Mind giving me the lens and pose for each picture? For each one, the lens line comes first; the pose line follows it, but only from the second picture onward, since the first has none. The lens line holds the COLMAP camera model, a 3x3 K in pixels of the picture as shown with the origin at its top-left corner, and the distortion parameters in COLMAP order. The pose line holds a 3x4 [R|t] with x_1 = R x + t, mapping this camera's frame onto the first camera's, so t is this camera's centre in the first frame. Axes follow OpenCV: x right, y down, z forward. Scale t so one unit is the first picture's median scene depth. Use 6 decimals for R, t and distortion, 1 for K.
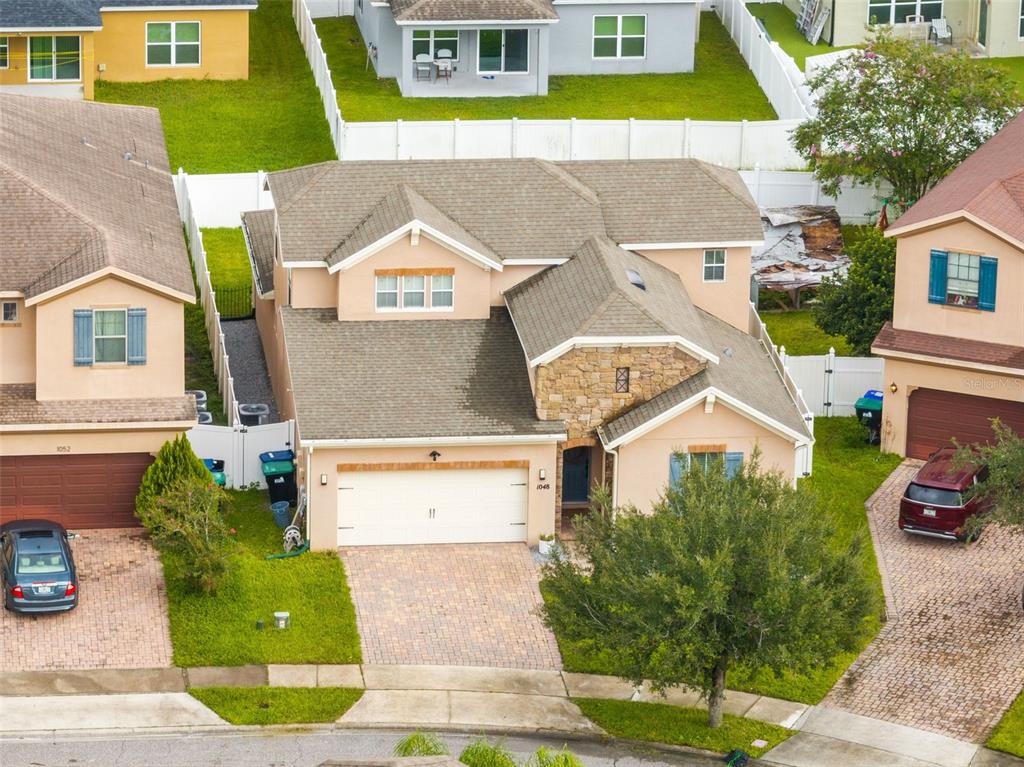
lens RADIAL K [[5059.4, 0, 512.0], [0, 5059.4, 383.5], [0, 0, 1]] dist [-0.096306, -1.205080]
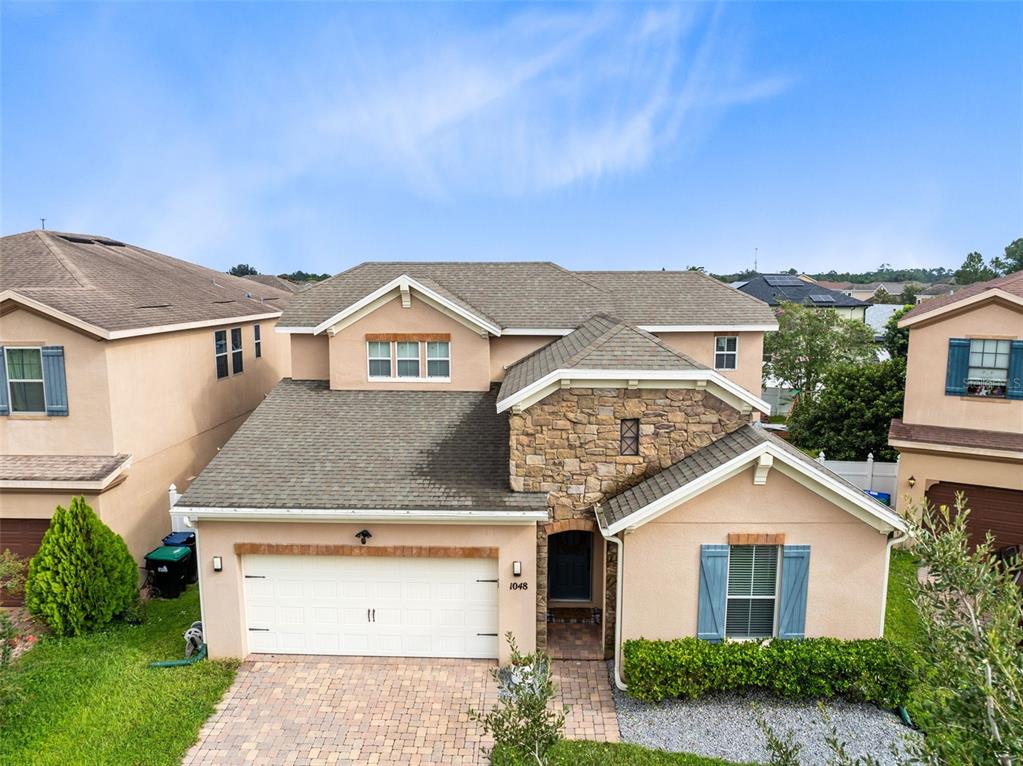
lens RADIAL K [[713.9, 0, 511.5], [0, 713.9, 383.0], [0, 0, 1]] dist [-0.037245, -0.003207]
pose [[0.987619, -0.000527, -0.156872, 0.021129], [-0.030940, 0.979698, -0.198079, 0.012227], [0.153792, 0.200480, 0.967551, 0.897457]]
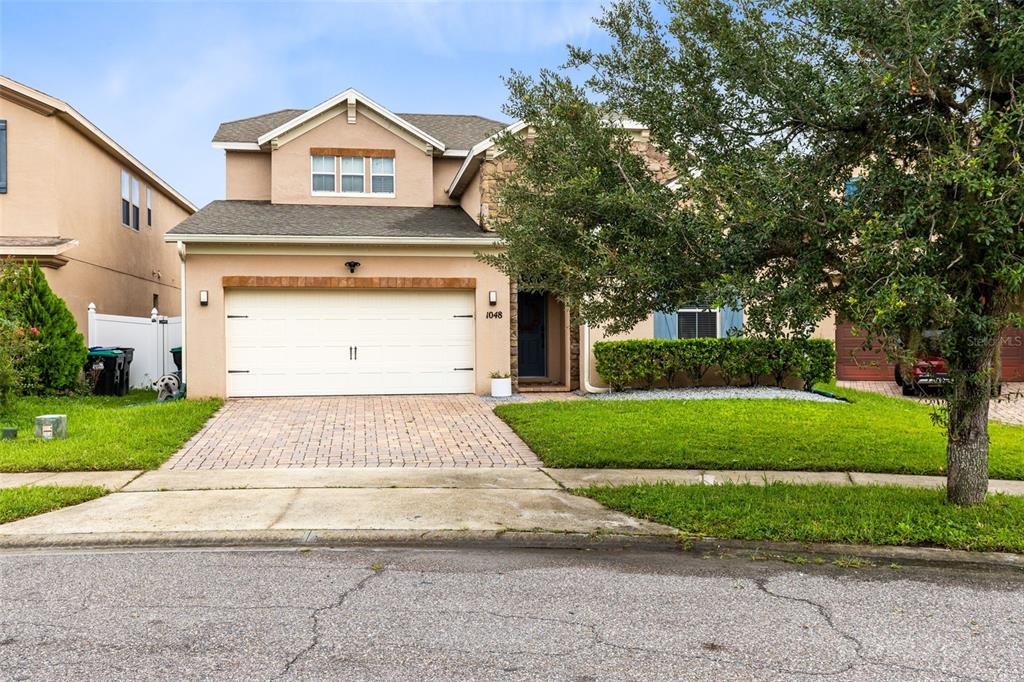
lens RADIAL K [[929.5, 0, 512.0], [0, 929.5, 341.0], [0, 0, 1]] dist [0.005364, 0.007597]
pose [[0.998959, -0.028361, 0.035740, 0.003659], [0.038612, 0.942802, -0.331110, 0.072543], [-0.024305, 0.332145, 0.942915, 0.865851]]
